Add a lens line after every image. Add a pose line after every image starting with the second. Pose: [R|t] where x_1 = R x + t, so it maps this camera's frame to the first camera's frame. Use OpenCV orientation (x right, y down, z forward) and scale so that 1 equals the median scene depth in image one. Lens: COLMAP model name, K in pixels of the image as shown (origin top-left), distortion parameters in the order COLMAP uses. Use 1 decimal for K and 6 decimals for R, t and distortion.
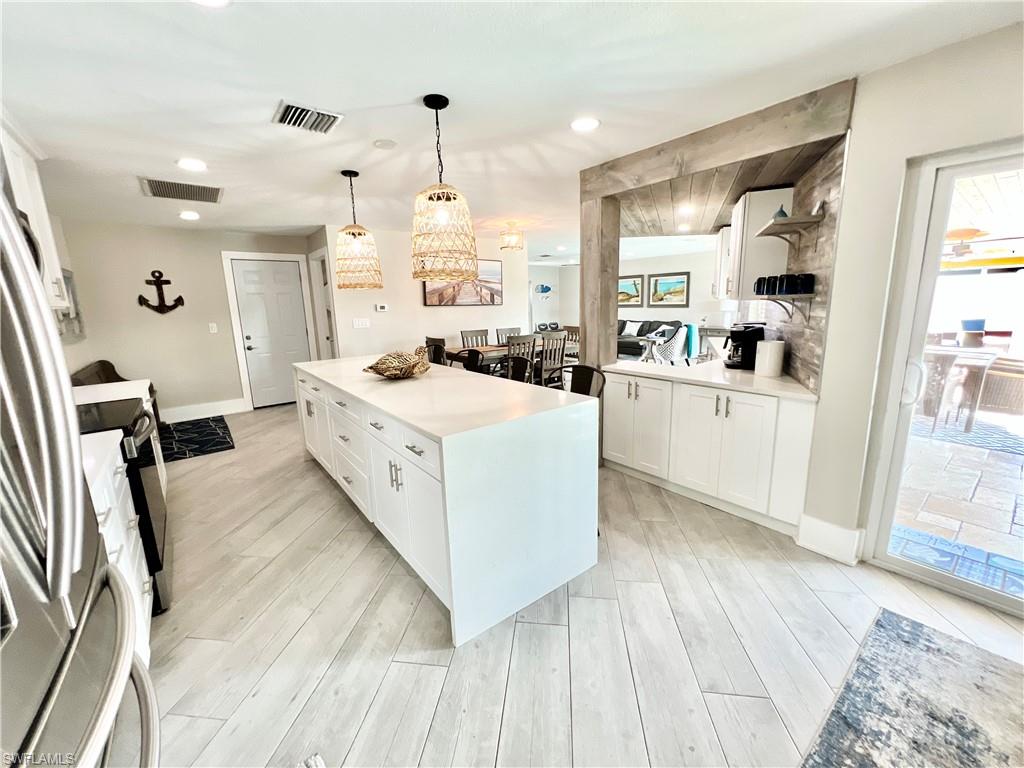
lens RADIAL K [[410.3, 0, 511.5], [0, 410.3, 382.9], [0, 0, 1]] dist [-0.001476, 0.000543]
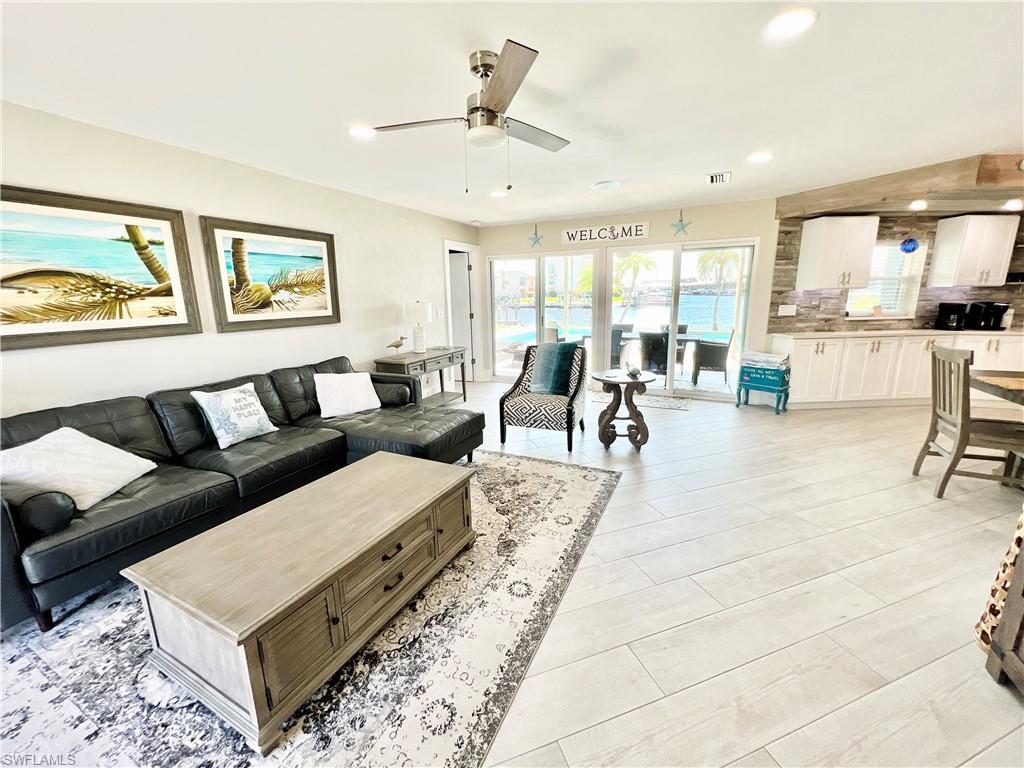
lens RADIAL K [[410.3, 0, 509.4], [0, 410.3, 381.1], [0, 0, 1]] dist [-0.001476, 0.000543]
pose [[-0.430903, -0.153115, 0.889314, -0.018283], [0.207291, 0.942352, 0.262686, -0.187682], [-0.878267, 0.297539, -0.374323, 0.951166]]
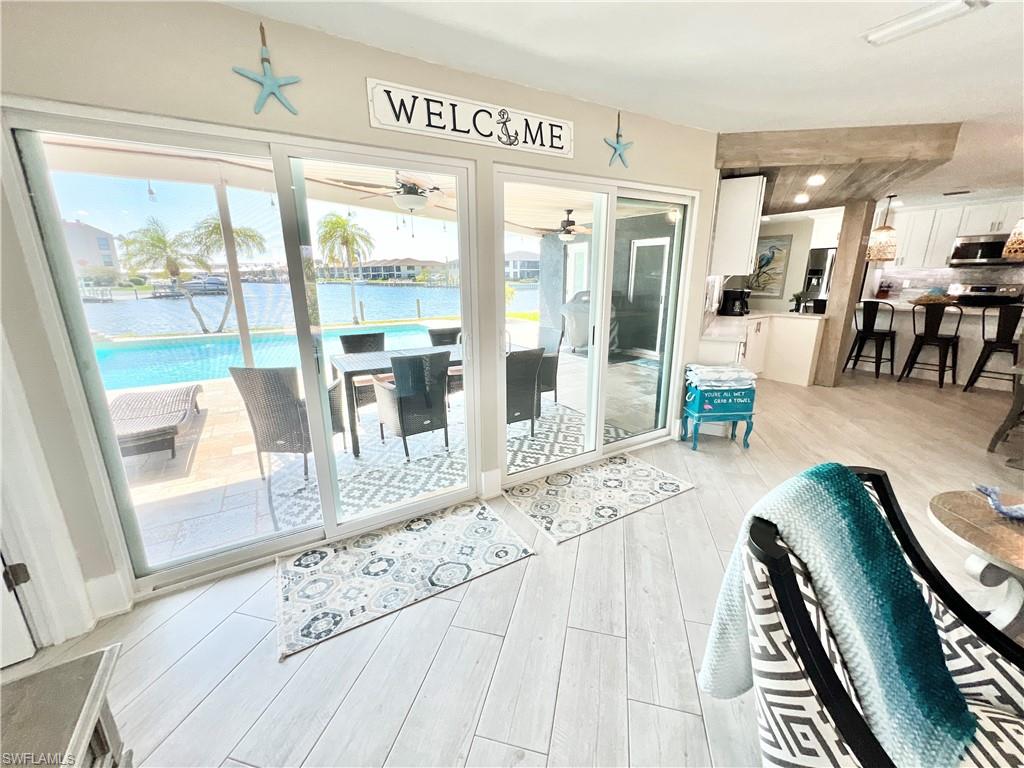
lens RADIAL K [[410.3, 0, 510.5], [0, 410.3, 382.7], [0, 0, 1]] dist [-0.001476, 0.000543]
pose [[-0.990580, 0.000272, 0.136938, 0.382324], [0.060321, 0.898620, 0.434562, -0.174876], [-0.122937, 0.438729, -0.890171, 0.830747]]
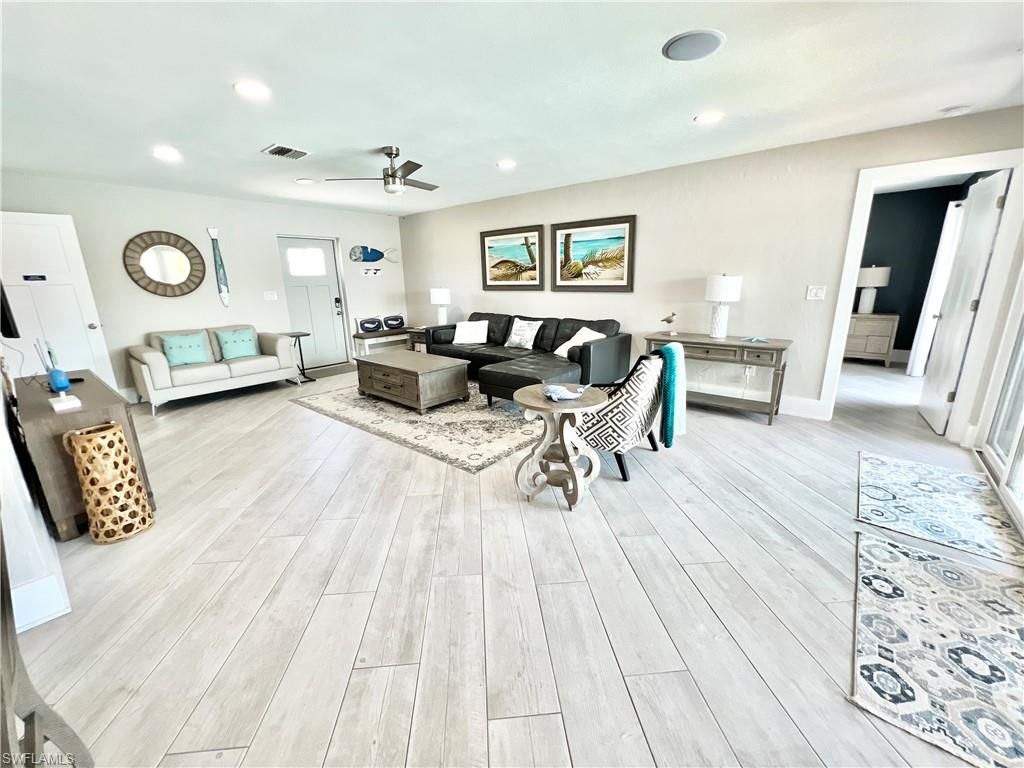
lens RADIAL K [[410.3, 0, 511.2], [0, 410.3, 384.4], [0, 0, 1]] dist [-0.001476, 0.000543]
pose [[0.979185, -0.042997, 0.198361, 0.178590], [0.032331, 0.997867, 0.056703, -0.100348], [-0.200376, -0.049109, 0.978487, 0.514202]]
